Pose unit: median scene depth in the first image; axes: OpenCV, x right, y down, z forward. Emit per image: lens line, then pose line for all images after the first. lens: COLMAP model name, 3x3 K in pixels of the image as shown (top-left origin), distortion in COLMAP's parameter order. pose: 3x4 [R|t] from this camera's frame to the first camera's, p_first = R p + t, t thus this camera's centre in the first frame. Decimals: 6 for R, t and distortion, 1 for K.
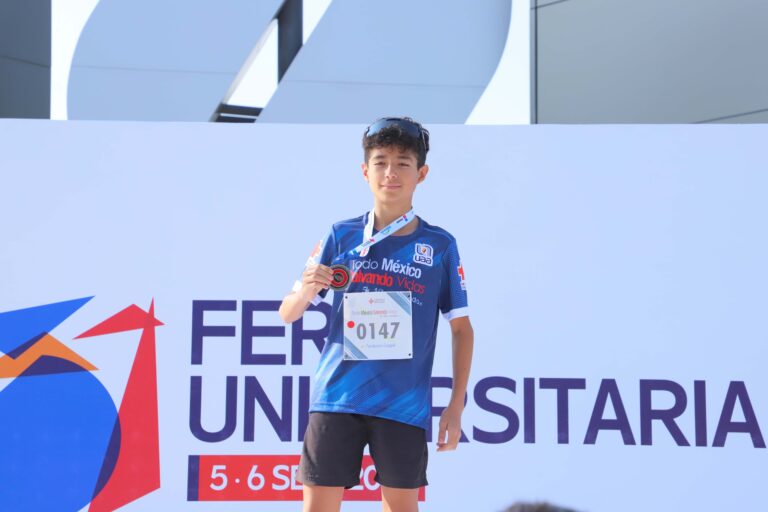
lens RADIAL K [[2268.6, 0, 386.6], [0, 2268.6, 249.6], [0, 0, 1]] dist [0.557087, 0.000000]
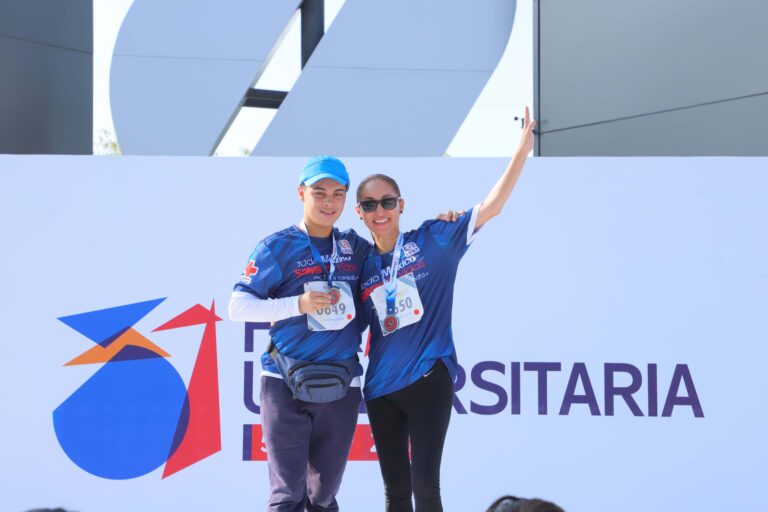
lens RADIAL K [[2268.6, 0, 381.6], [0, 2268.6, 260.8], [0, 0, 1]] dist [0.557087, 0.000000]
pose [[0.999954, -0.002512, -0.009292, 0.001096], [0.002781, 0.999574, 0.029059, -0.035480], [0.009215, -0.029084, 0.999534, -0.242940]]
